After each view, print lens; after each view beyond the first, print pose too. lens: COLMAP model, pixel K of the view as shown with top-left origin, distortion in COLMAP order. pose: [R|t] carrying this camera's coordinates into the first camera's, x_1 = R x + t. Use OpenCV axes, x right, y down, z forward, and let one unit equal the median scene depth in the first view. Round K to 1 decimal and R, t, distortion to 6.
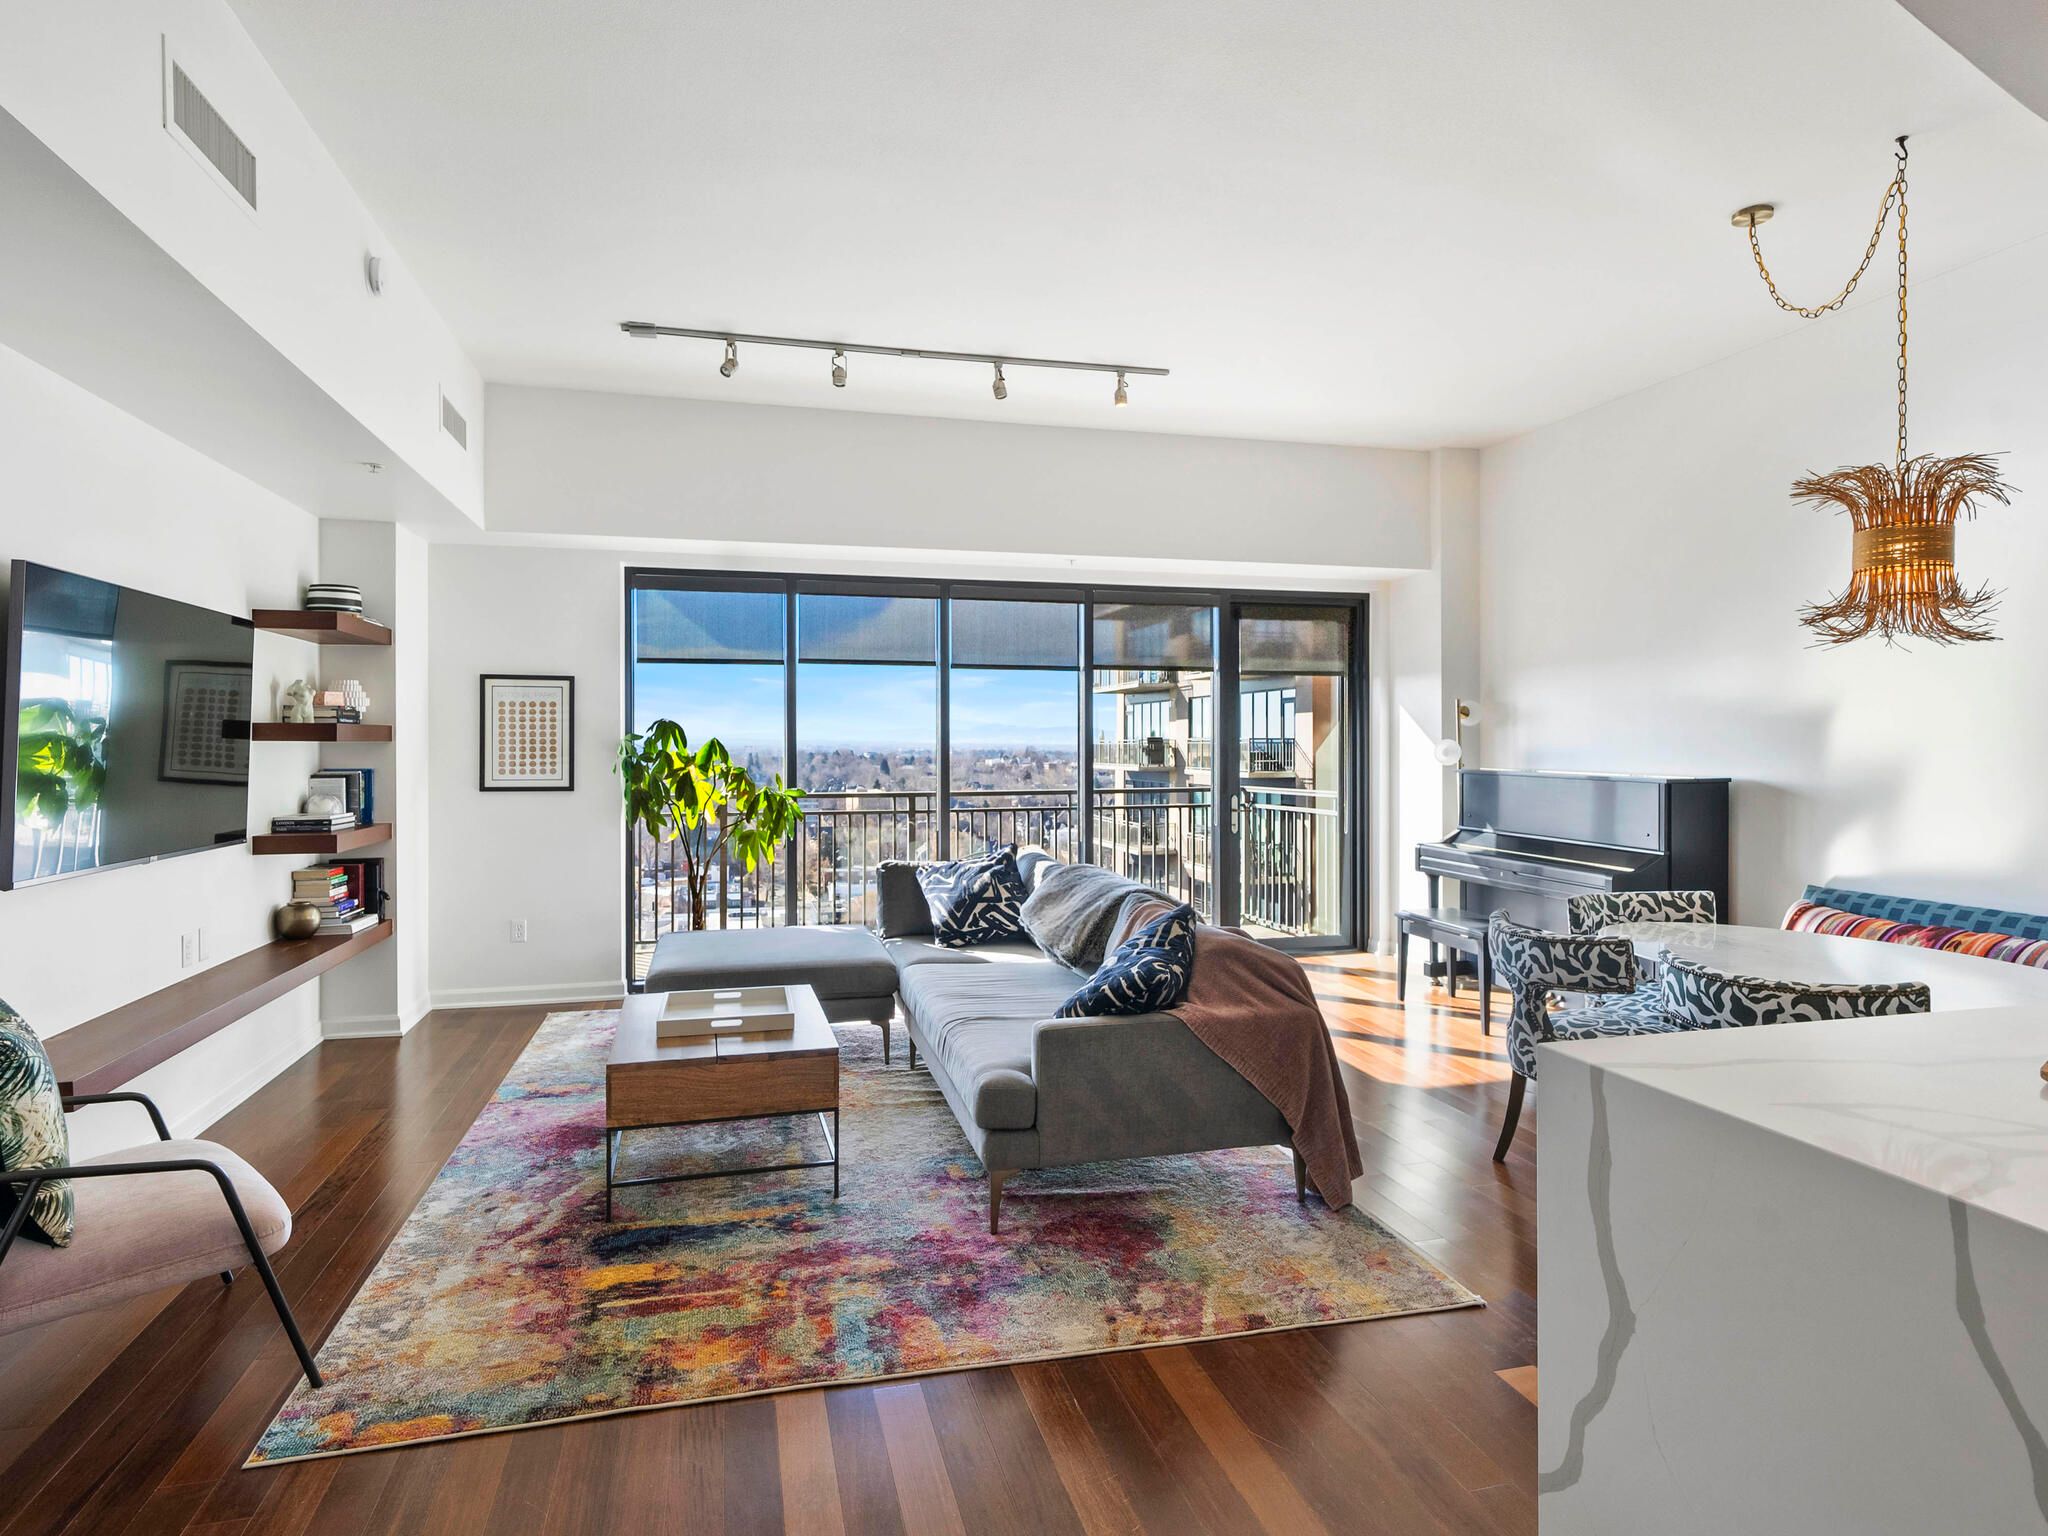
lens RADIAL K [[1139.0, 0, 1028.4], [0, 1139.0, 746.4], [0, 0, 1]] dist [0.002307, 0.000011]
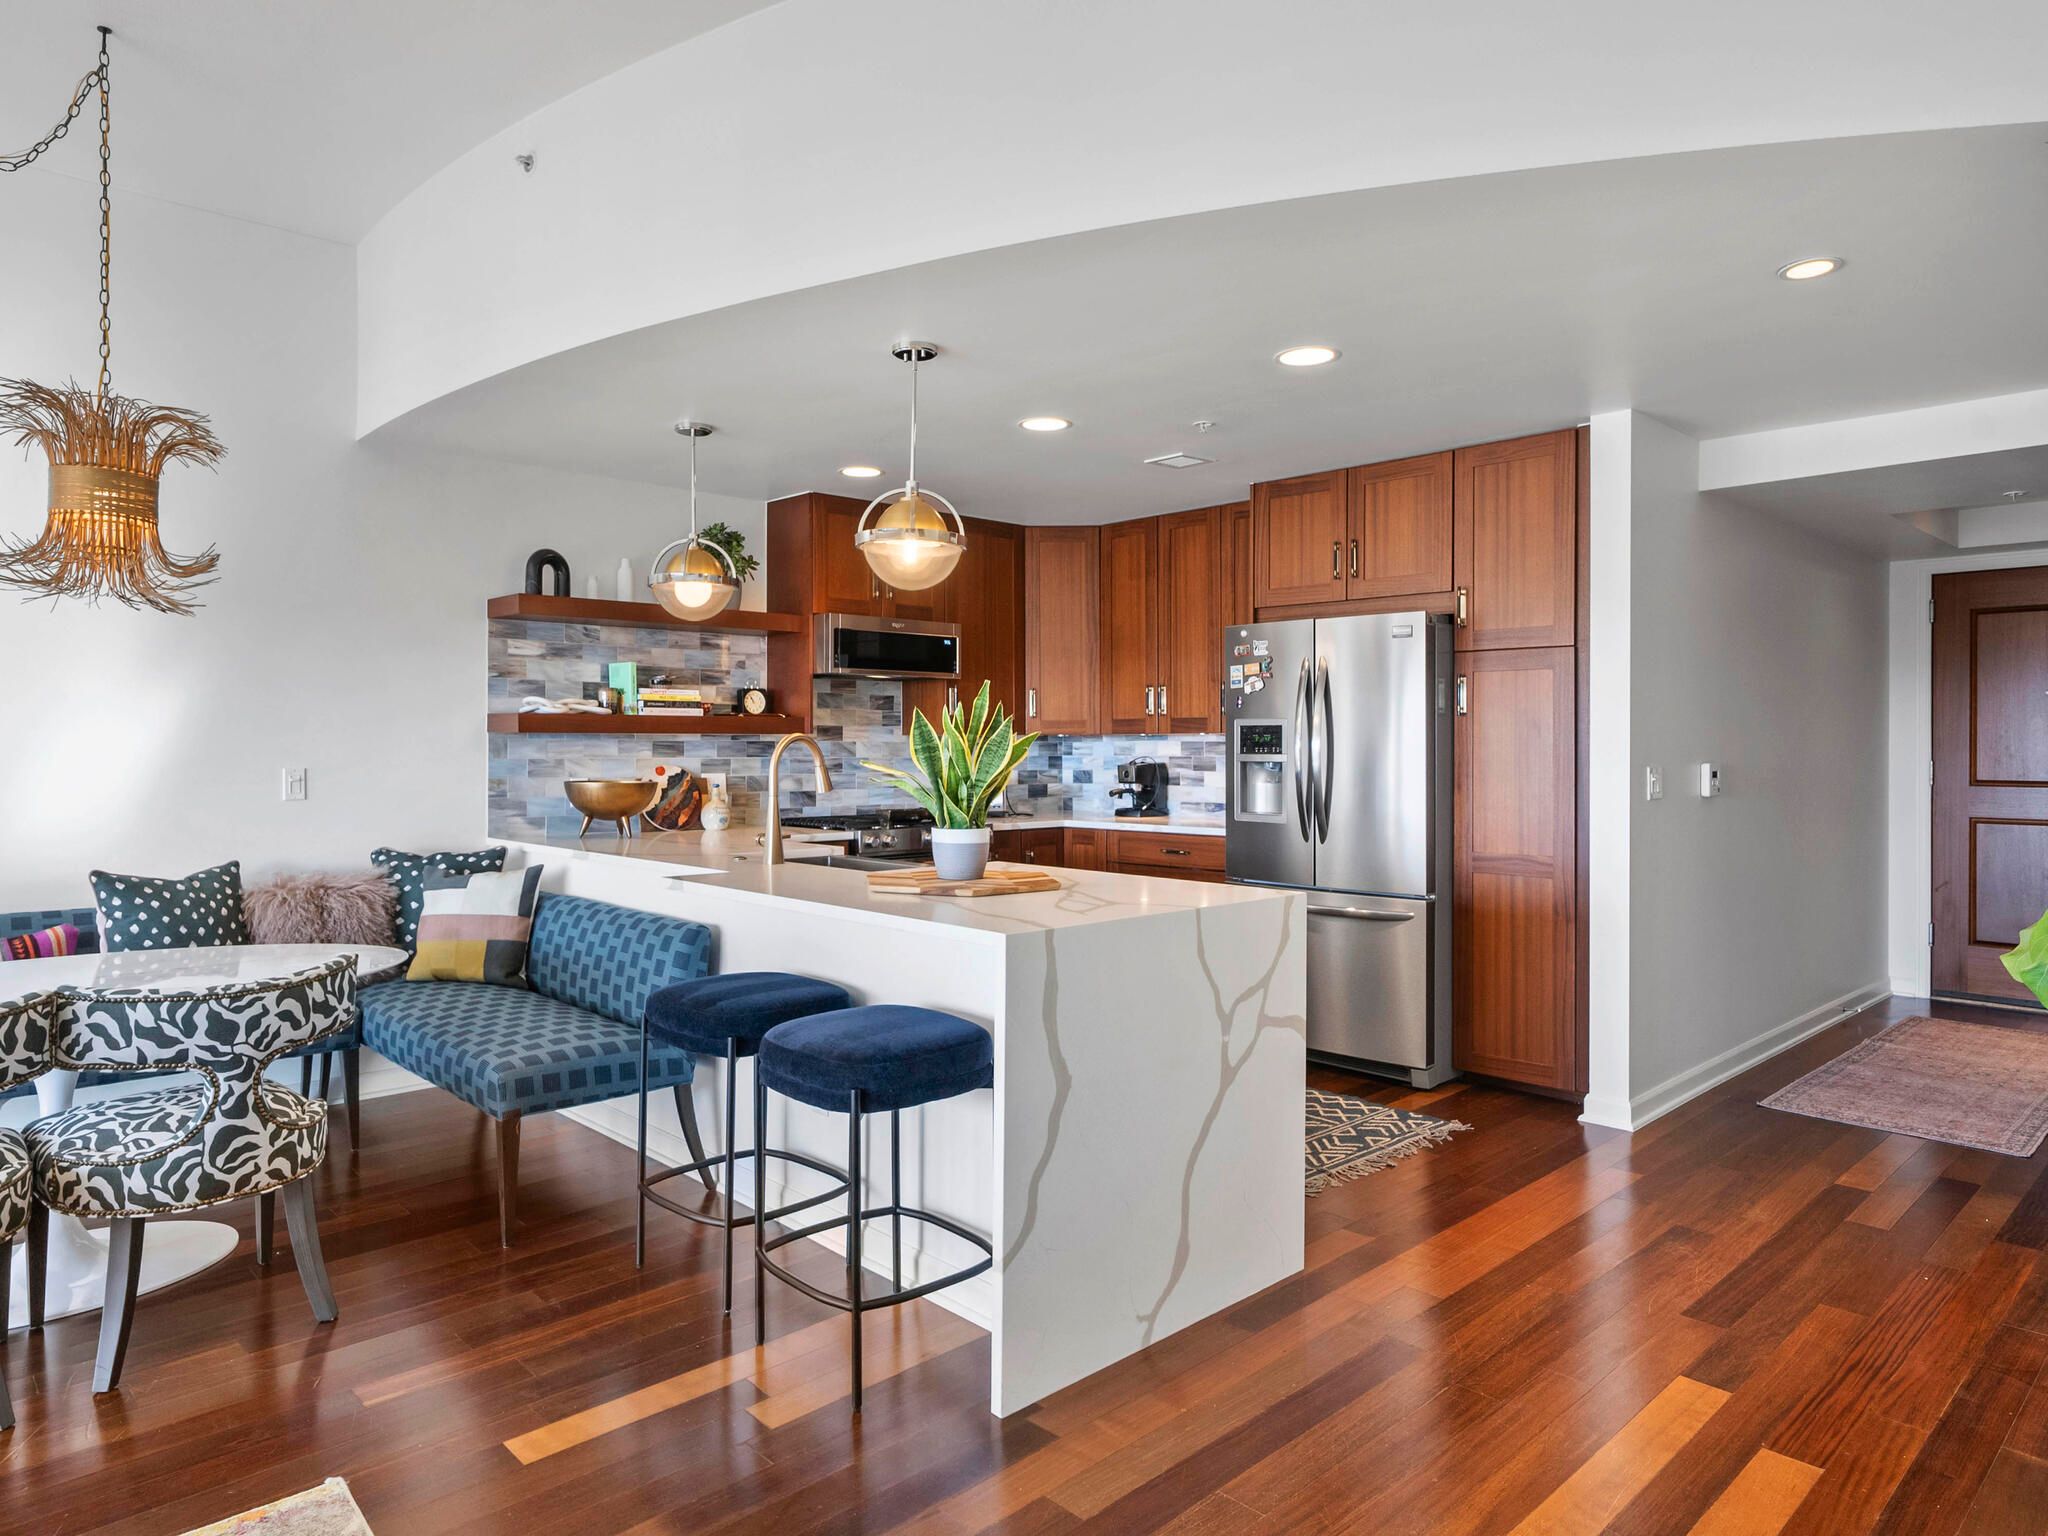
lens RADIAL K [[1276.5, 0, 1019.1], [0, 1276.5, 745.4], [0, 0, 1]] dist [0.000311, 0.001064]
pose [[-0.479308, 0.000236, 0.877647, -0.352622], [0.001113, 0.999999, 0.000339, 0.017933], [-0.877646, 0.001139, -0.479308, 0.687598]]
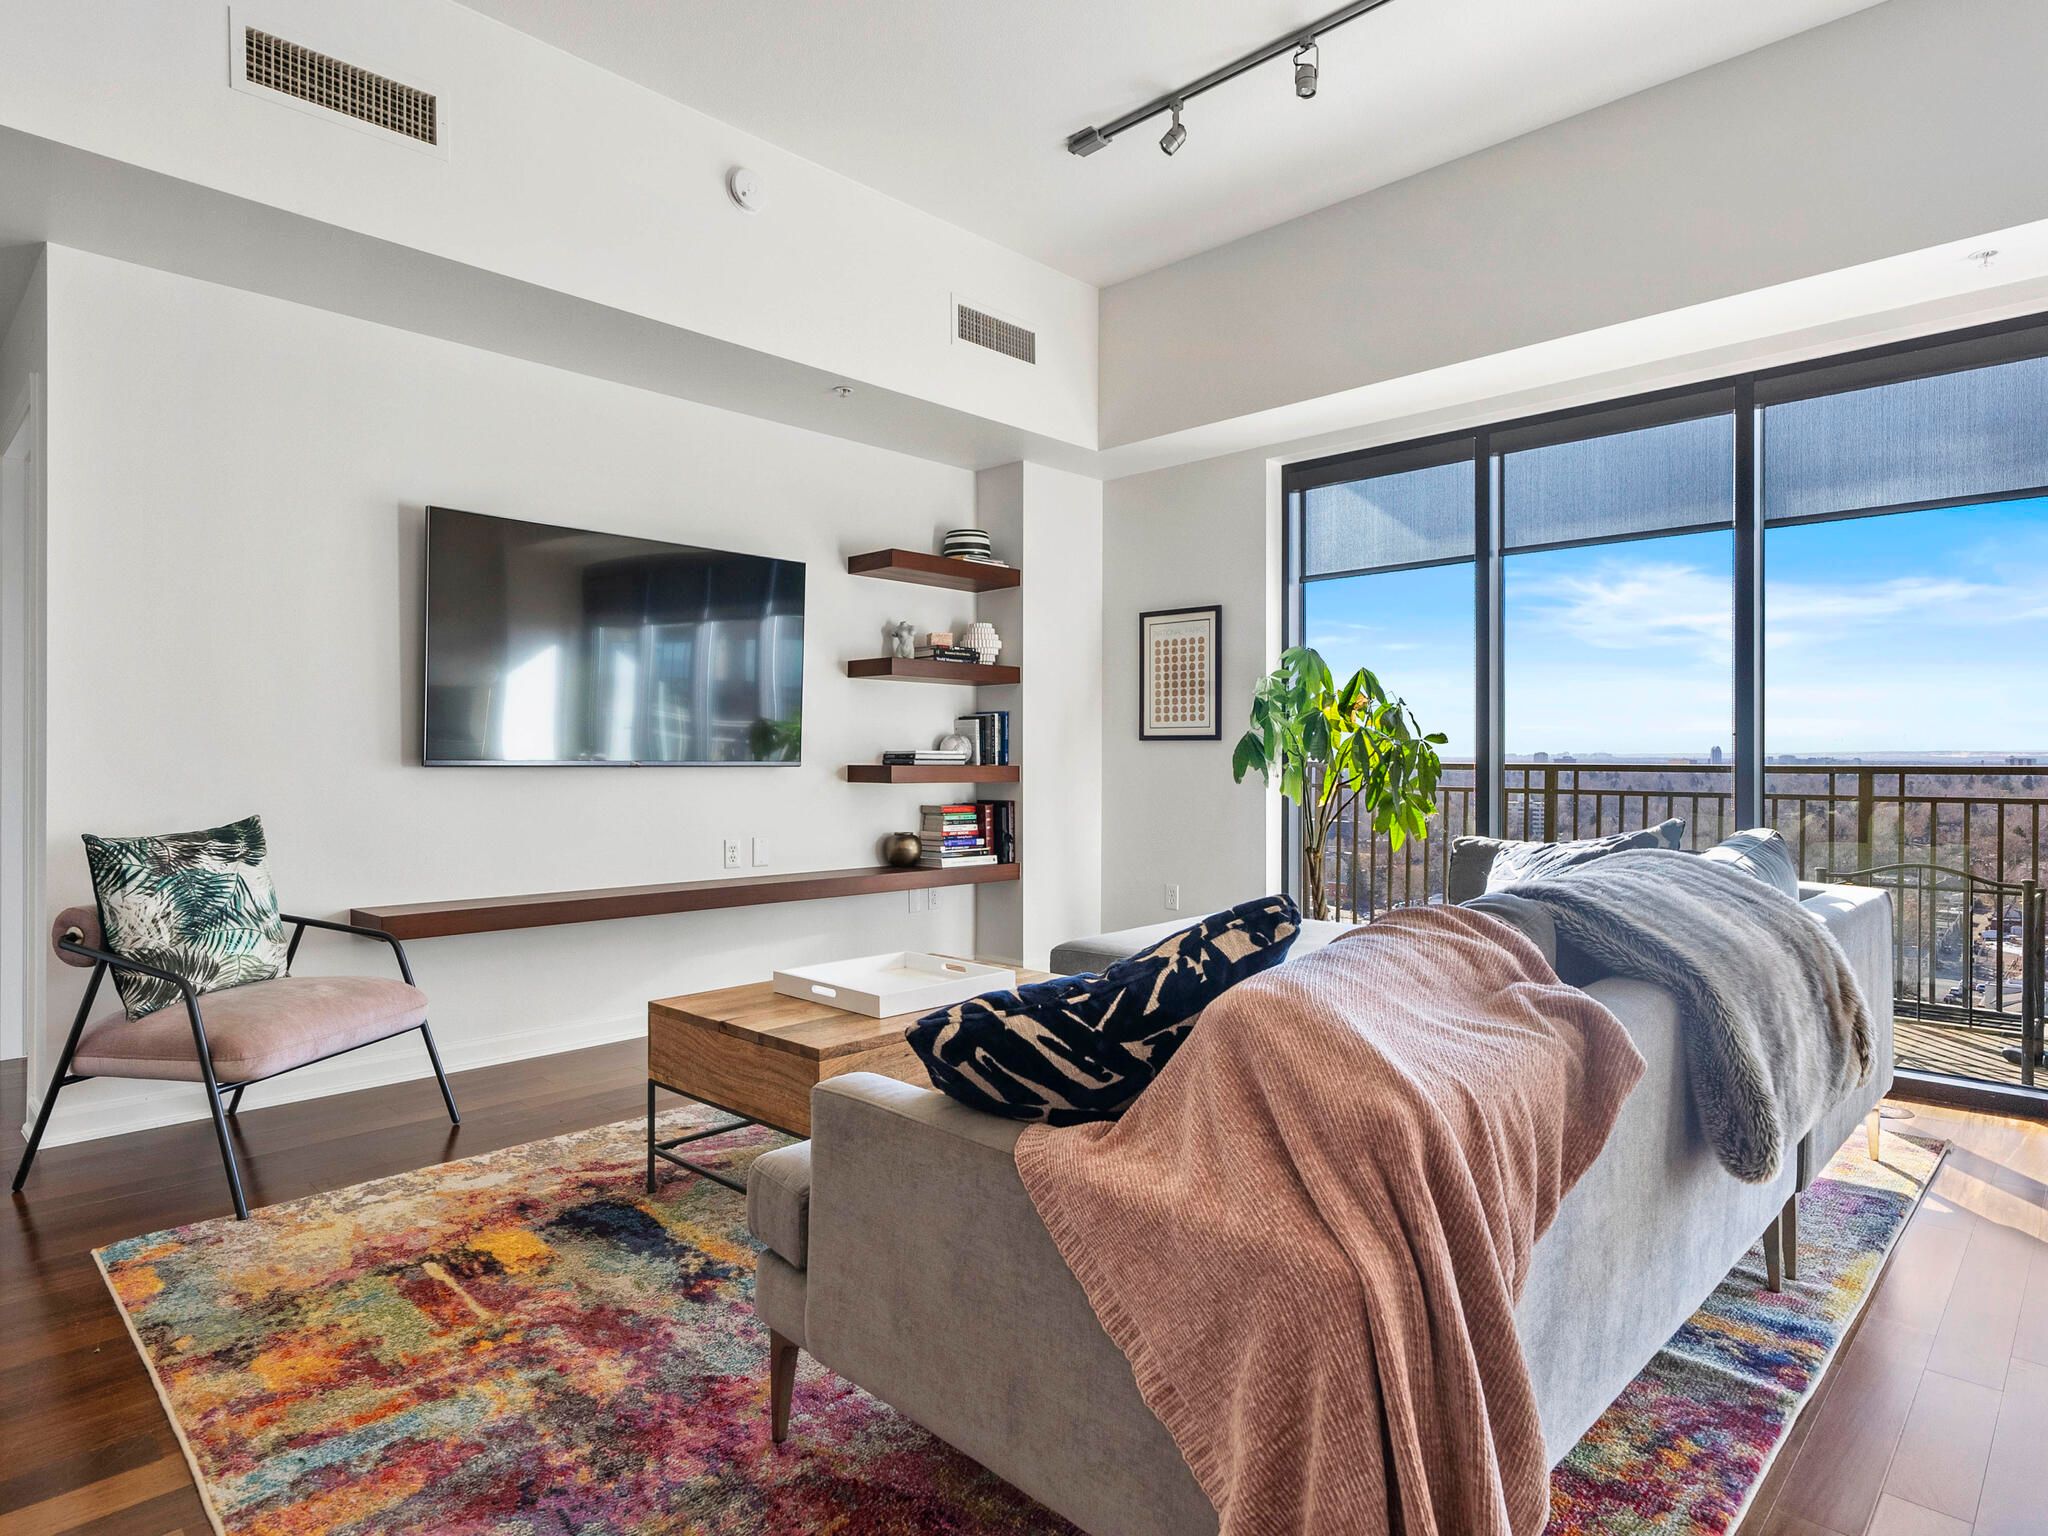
lens RADIAL K [[1151.1, 0, 1021.2], [0, 1151.1, 763.8], [0, 0, 1]] dist [0.002847, -0.000202]
pose [[0.512931, 0.004601, -0.858417, 0.386650], [-0.004909, 0.999985, 0.002426, 0.081723], [0.858416, 0.002970, 0.512946, 0.636789]]
